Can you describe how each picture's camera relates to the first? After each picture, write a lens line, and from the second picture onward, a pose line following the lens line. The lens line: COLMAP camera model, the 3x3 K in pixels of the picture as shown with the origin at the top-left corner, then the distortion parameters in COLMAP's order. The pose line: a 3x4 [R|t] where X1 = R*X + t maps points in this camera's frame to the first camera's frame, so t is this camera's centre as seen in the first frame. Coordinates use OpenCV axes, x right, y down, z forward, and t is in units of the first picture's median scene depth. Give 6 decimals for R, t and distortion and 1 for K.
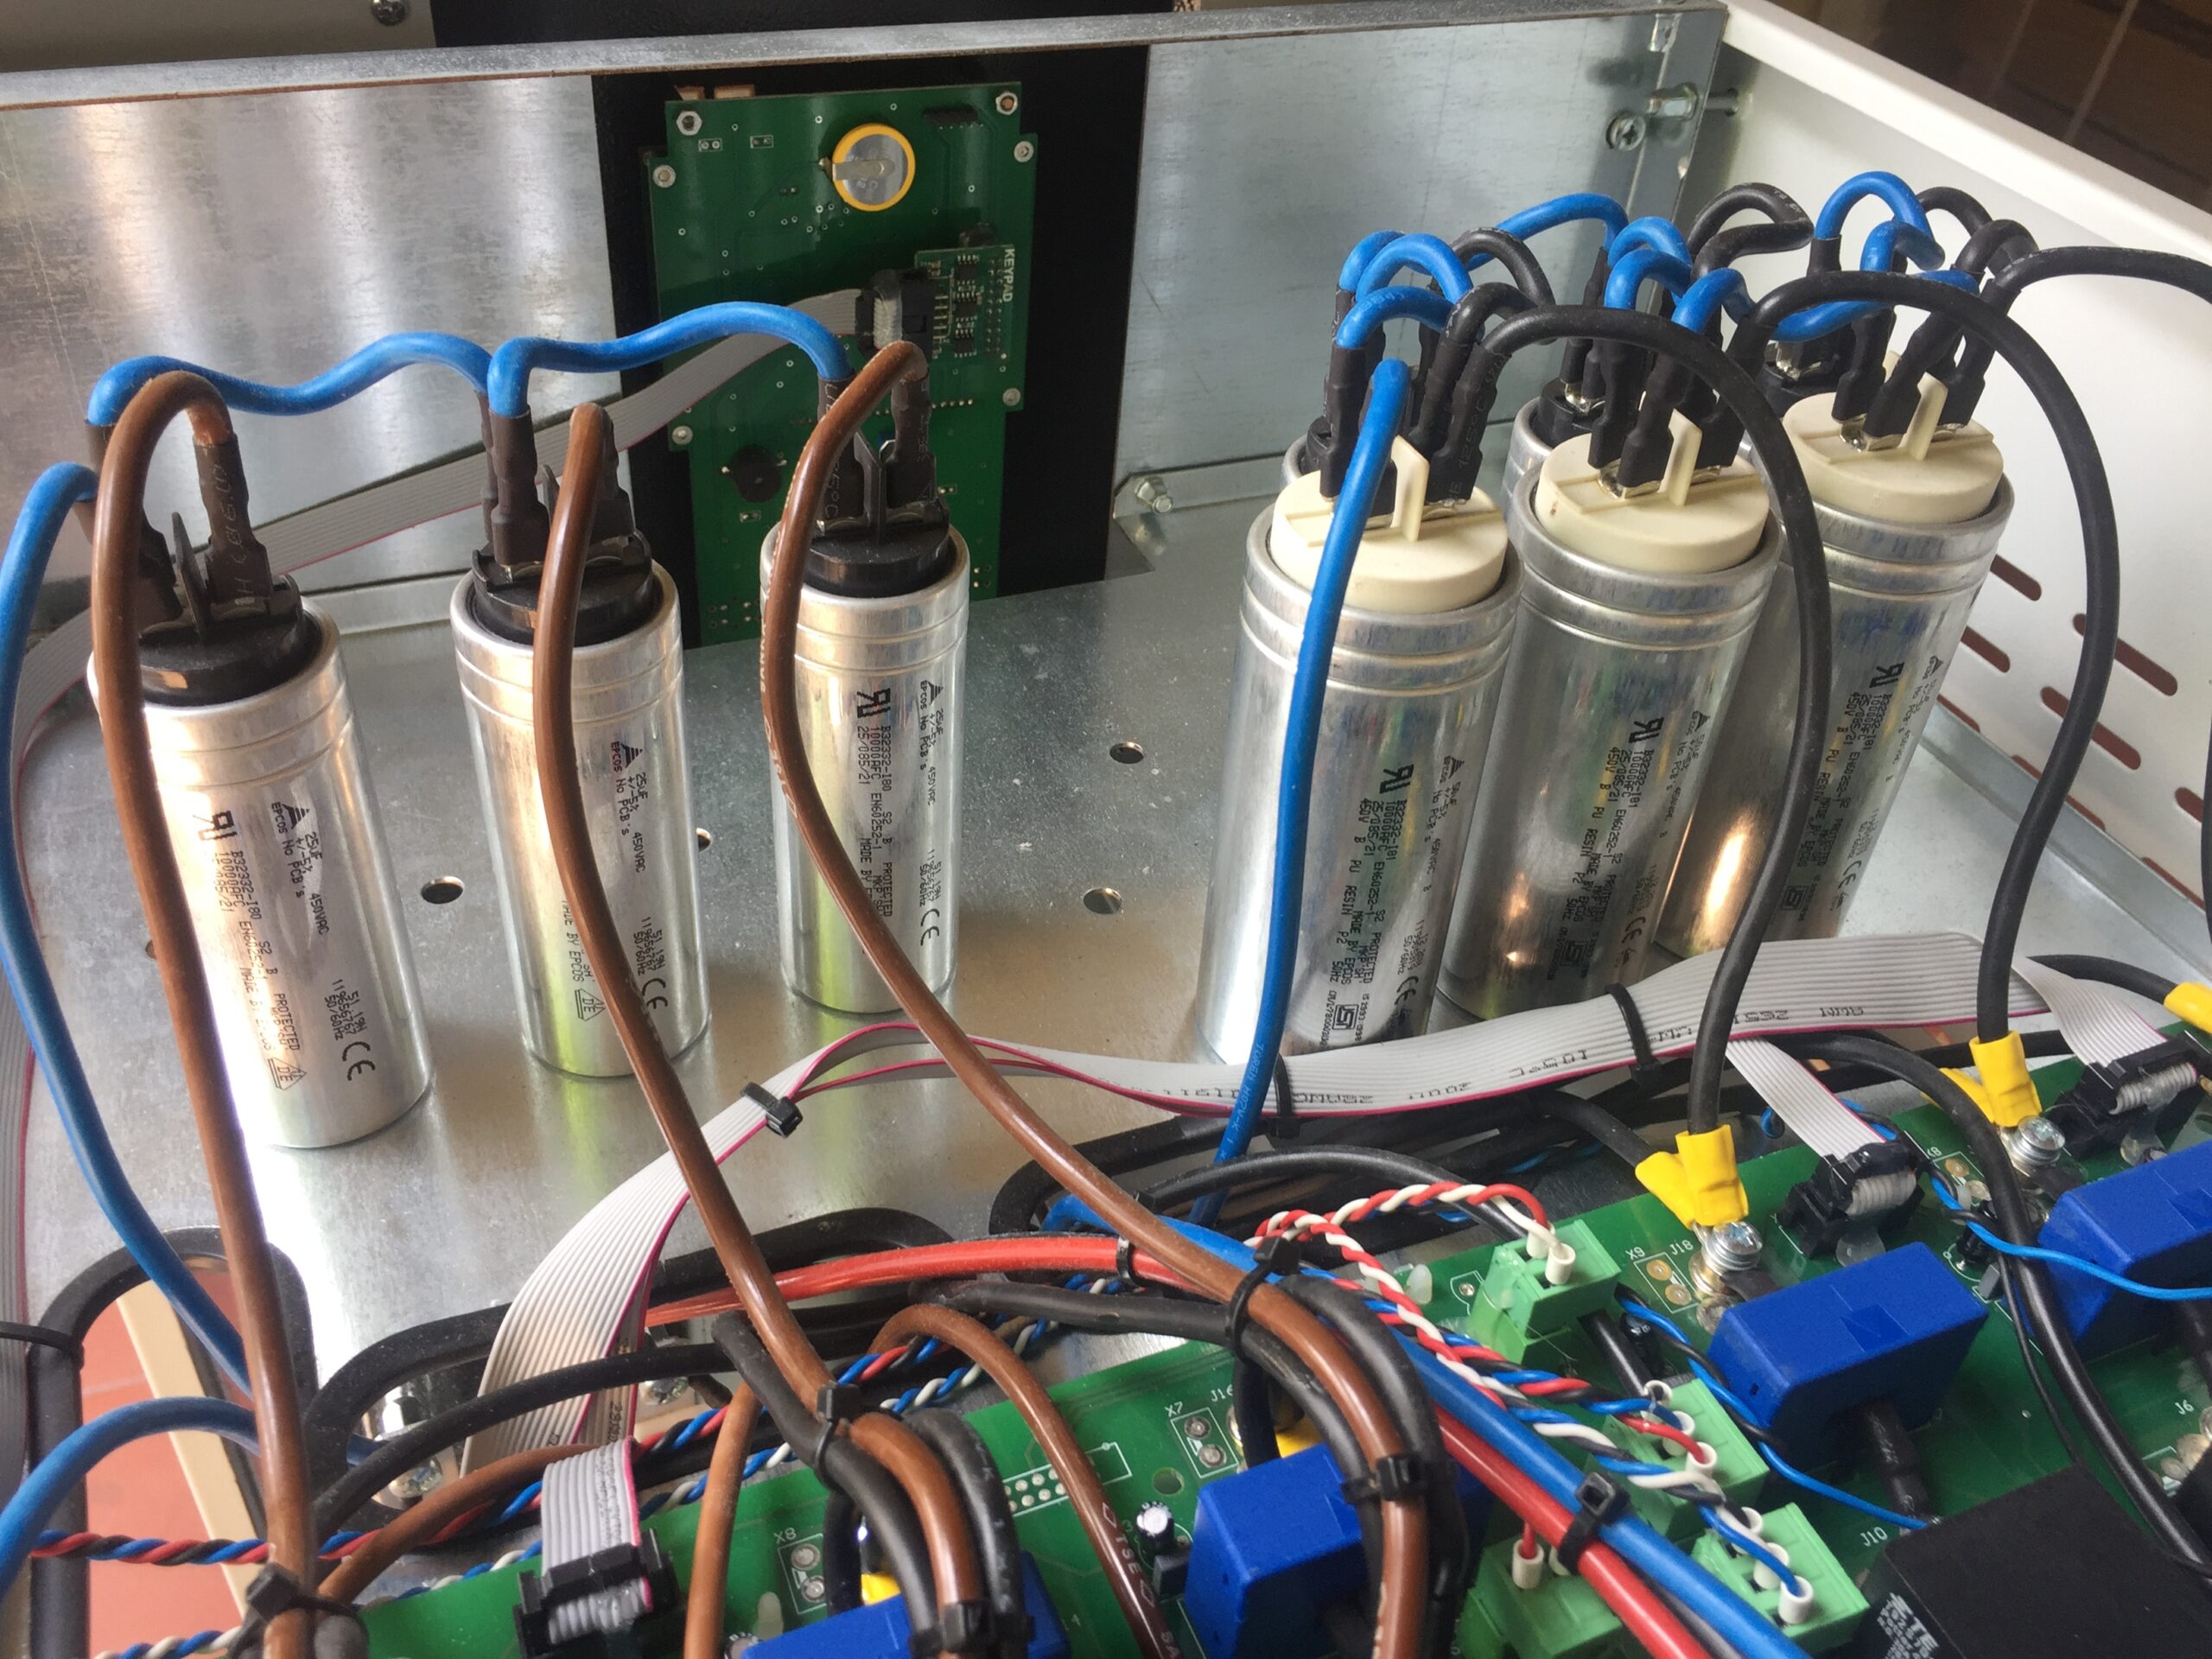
lens RADIAL K [[1957.3, 0, 1106.0], [0, 1957.3, 829.5], [0, 0, 1]] dist [-0.003255, -0.006748]
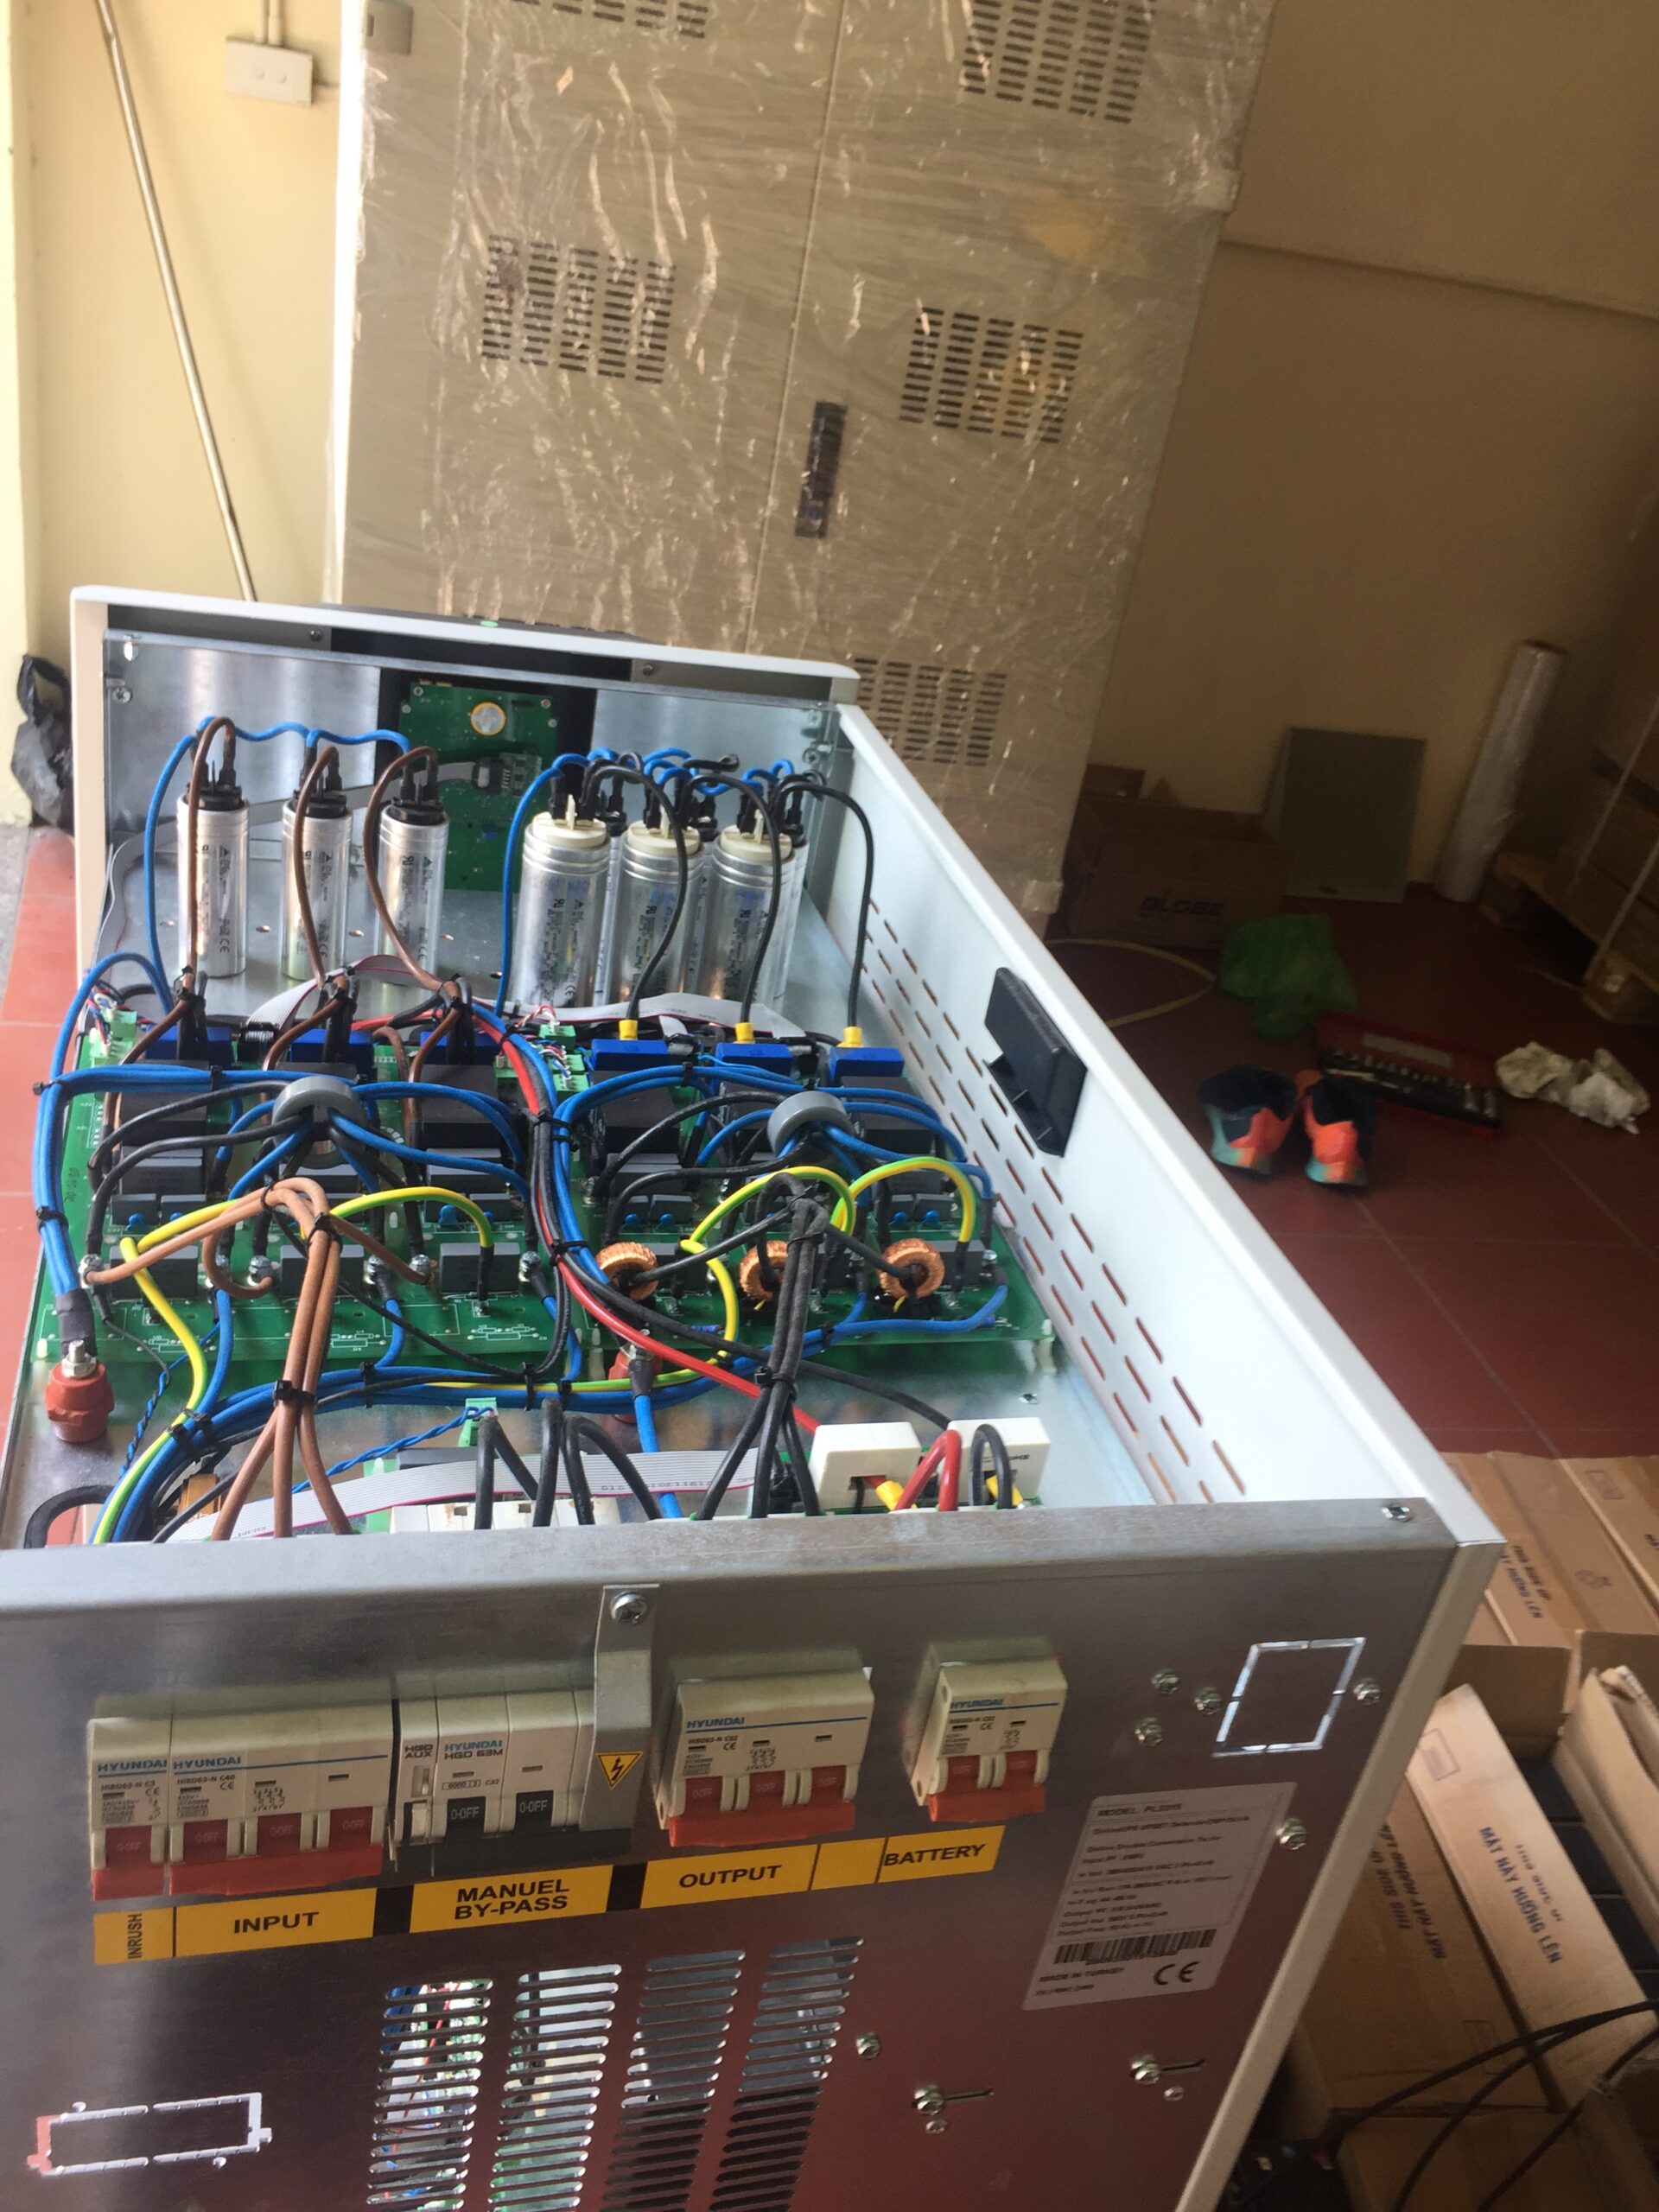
lens RADIAL K [[1894.6, 0, 829.5], [0, 1894.6, 1106.0], [0, 0, 1]] dist [0.006606, 0.001548]
pose [[0.984260, 0.159499, -0.076101, 0.804567], [-0.170997, 0.968275, -0.182219, 0.721934], [0.044623, 0.192364, 0.980309, -1.798551]]
